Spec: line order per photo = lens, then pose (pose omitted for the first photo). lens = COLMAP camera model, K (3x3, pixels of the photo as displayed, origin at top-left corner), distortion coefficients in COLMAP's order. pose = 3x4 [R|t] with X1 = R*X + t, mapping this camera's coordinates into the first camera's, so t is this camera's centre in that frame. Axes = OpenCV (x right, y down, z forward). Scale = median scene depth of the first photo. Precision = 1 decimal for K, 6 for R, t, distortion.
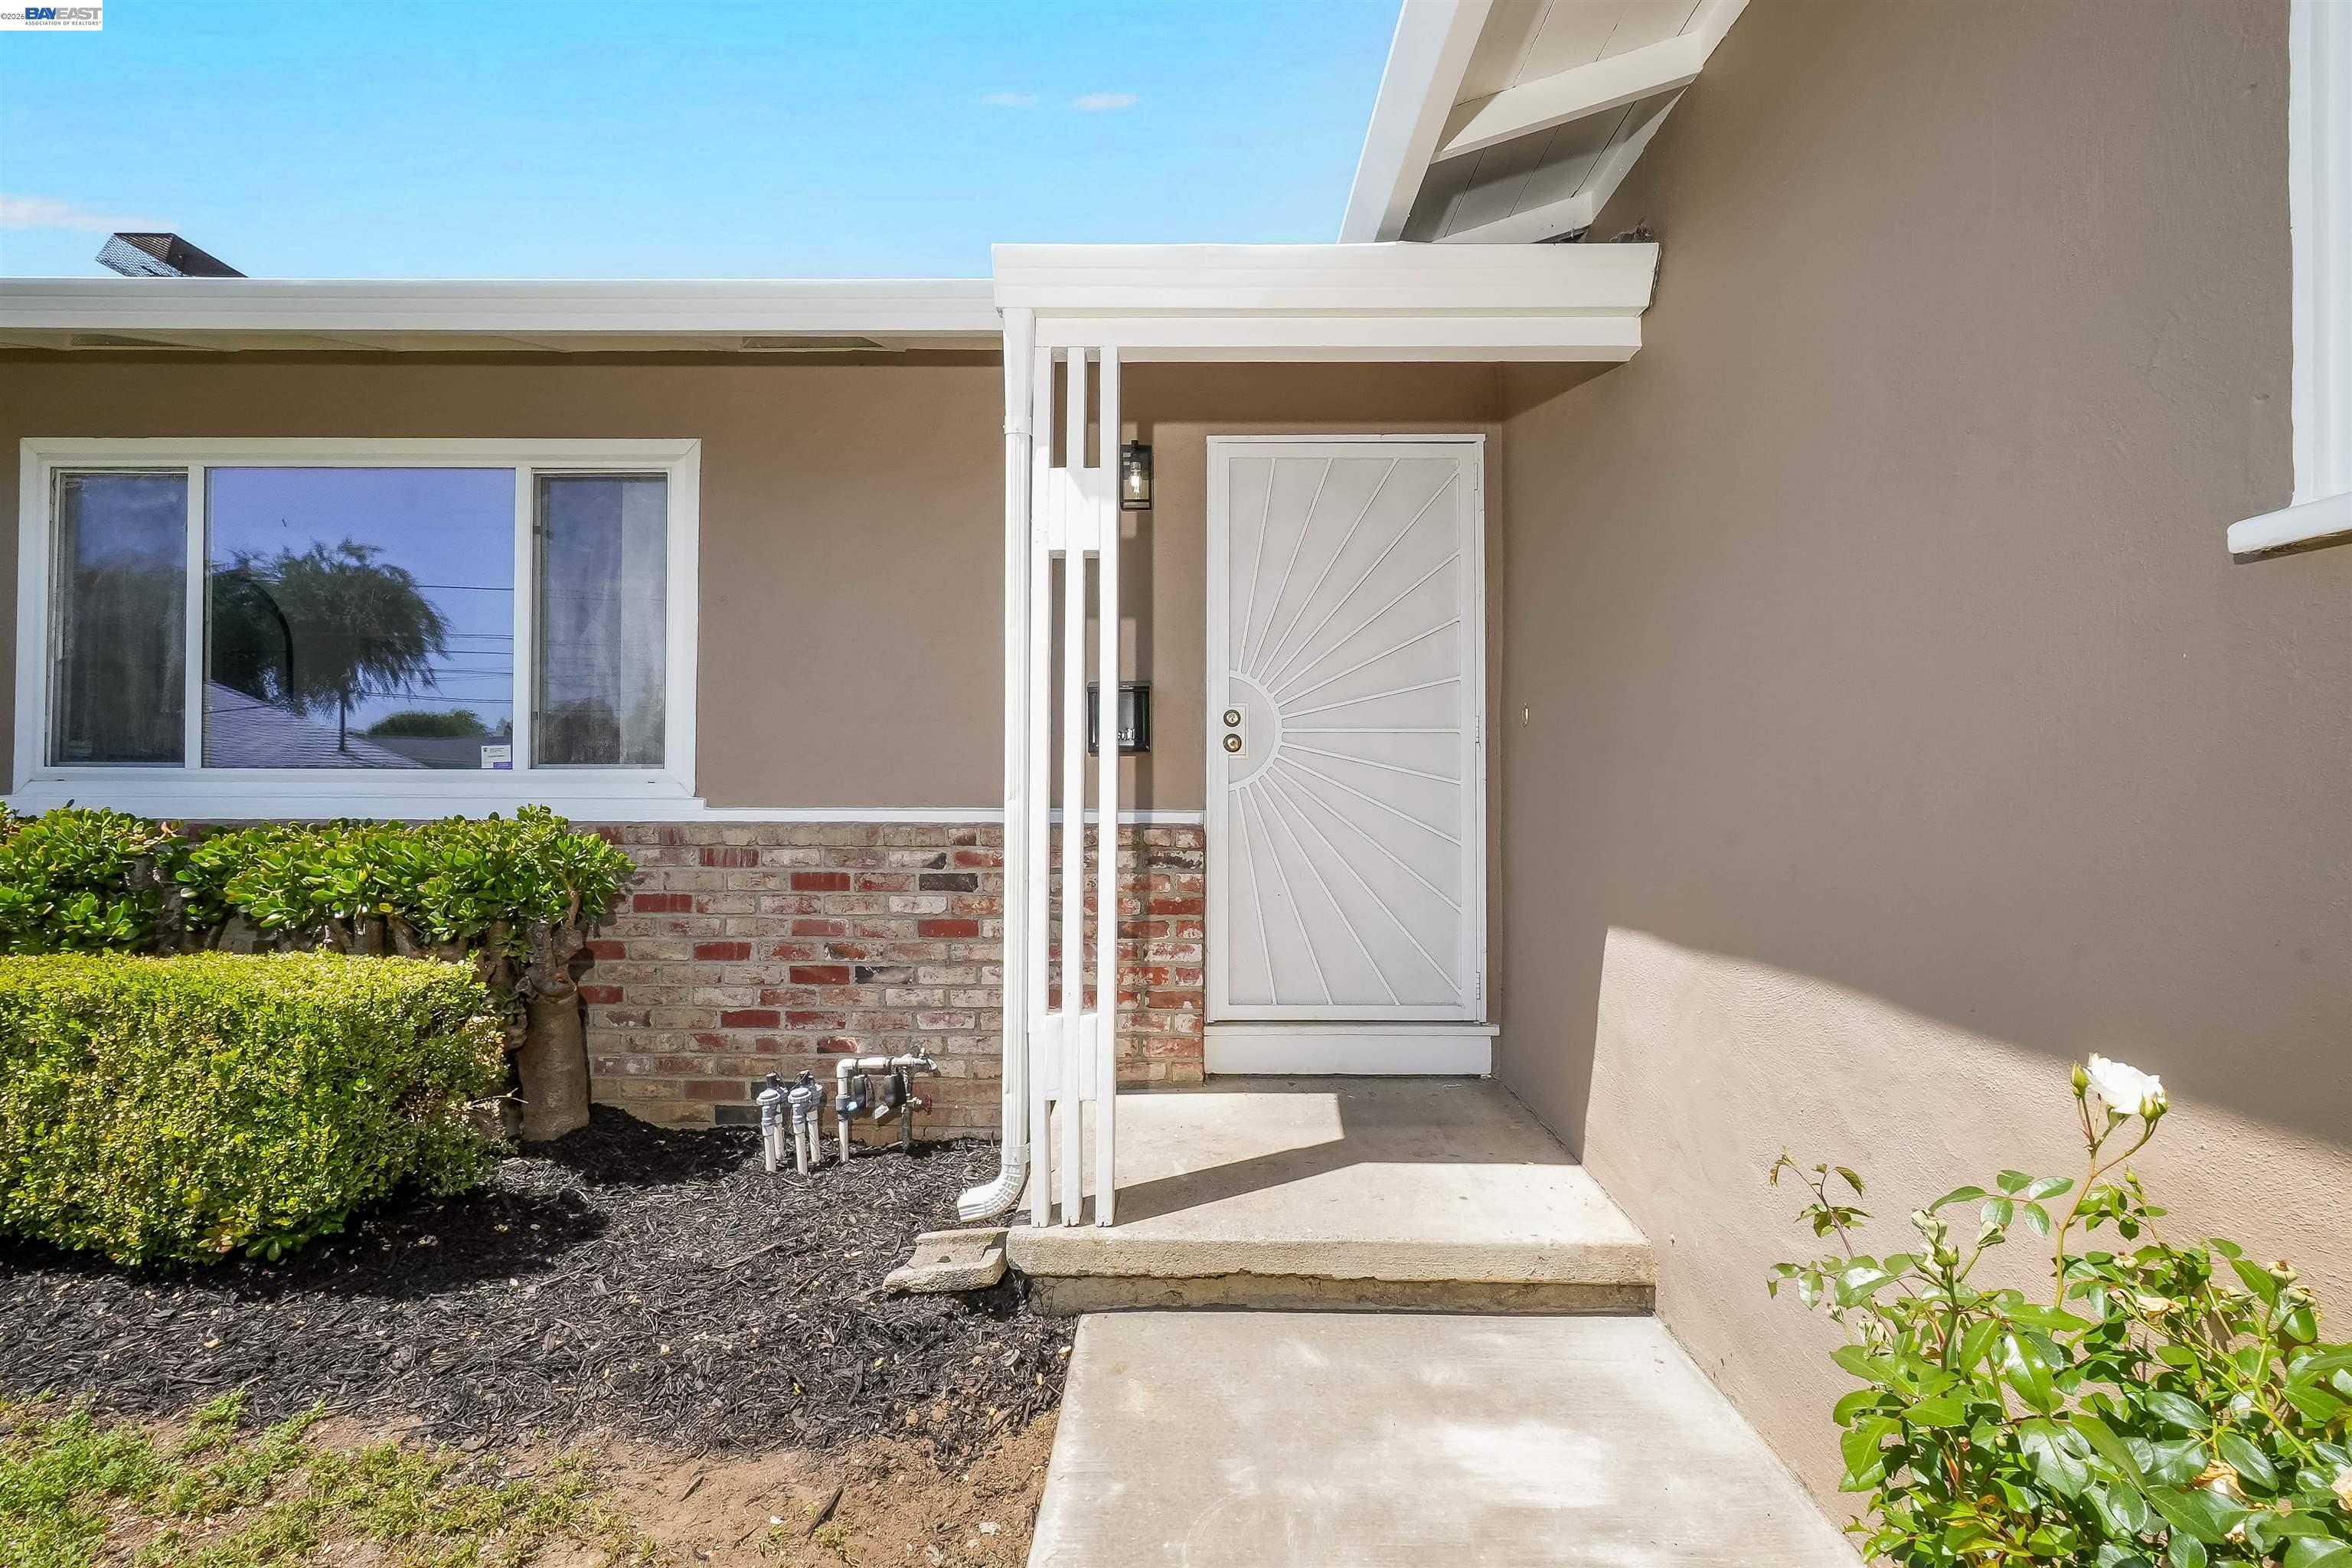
lens RADIAL K [[1026.0, 0, 1184.0], [0, 1026.0, 779.9], [0, 0, 1]] dist [-0.010949, 0.005498]
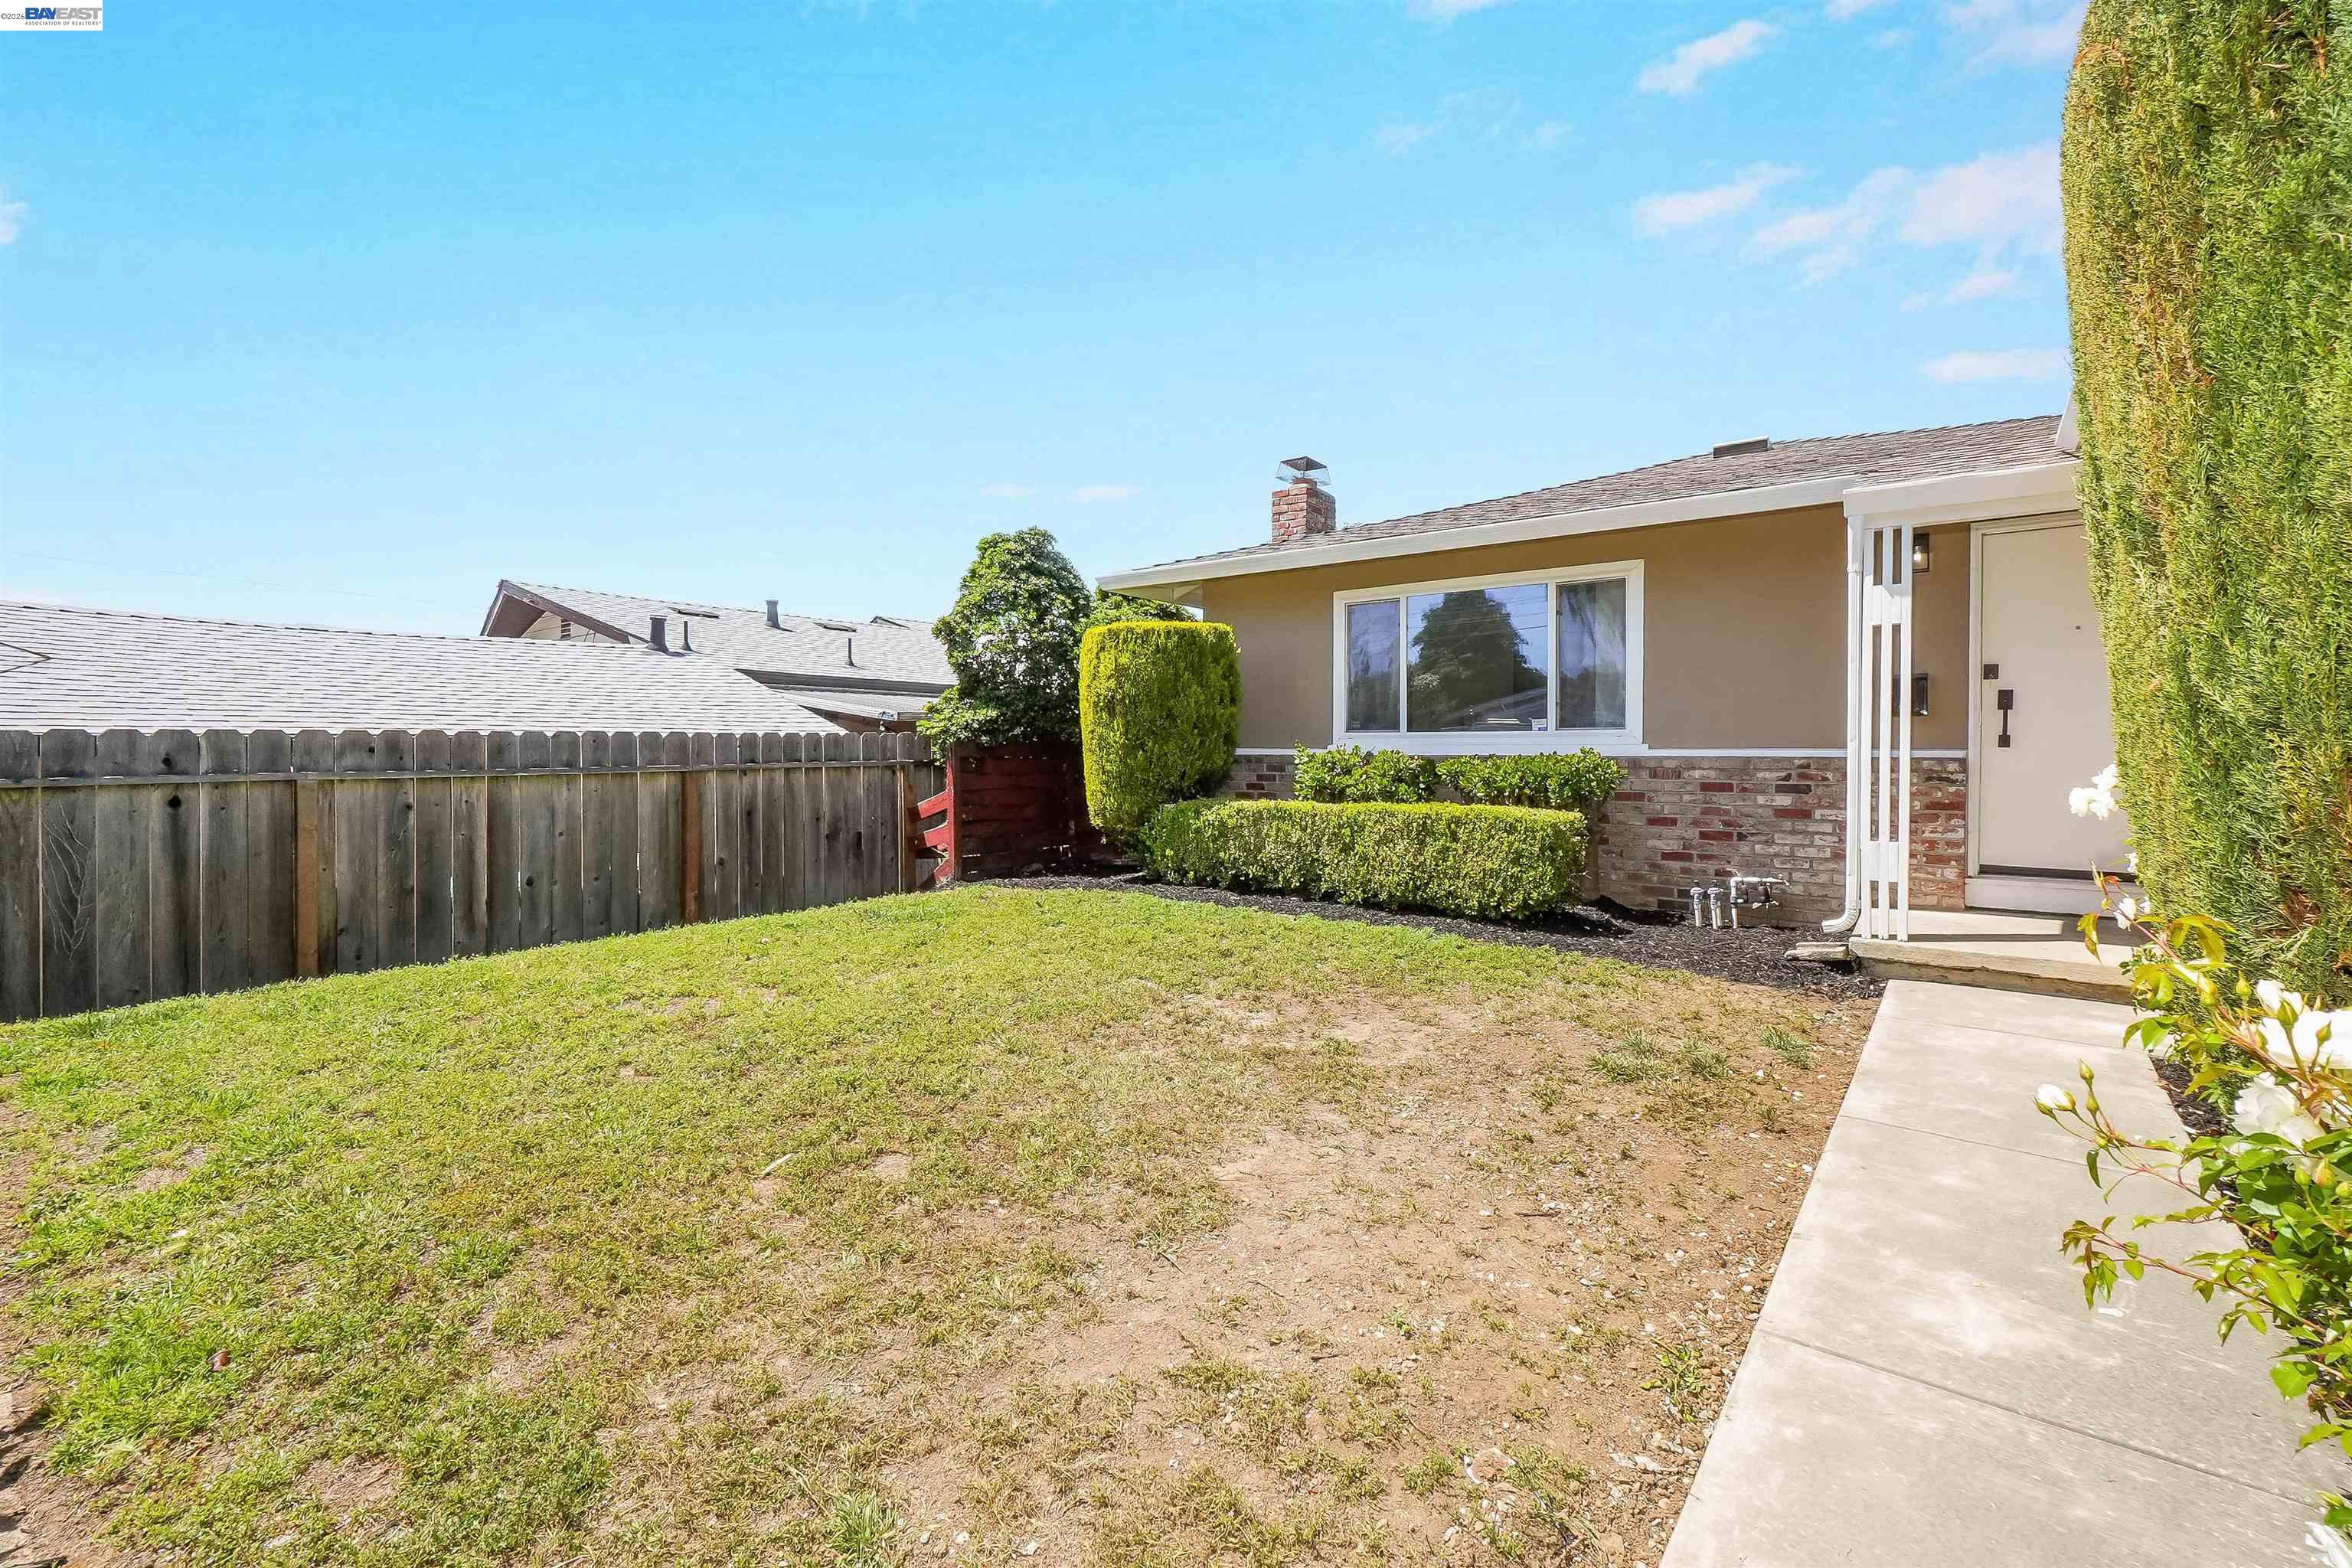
lens RADIAL K [[1019.3, 0, 1187.2], [0, 1019.3, 764.6], [0, 0, 1]] dist [-0.010862, 0.000292]
pose [[0.795137, 0.006180, -0.606398, 0.010703], [0.012891, 0.999550, 0.027091, -0.007284], [0.606292, -0.029358, 0.794700, -1.115201]]
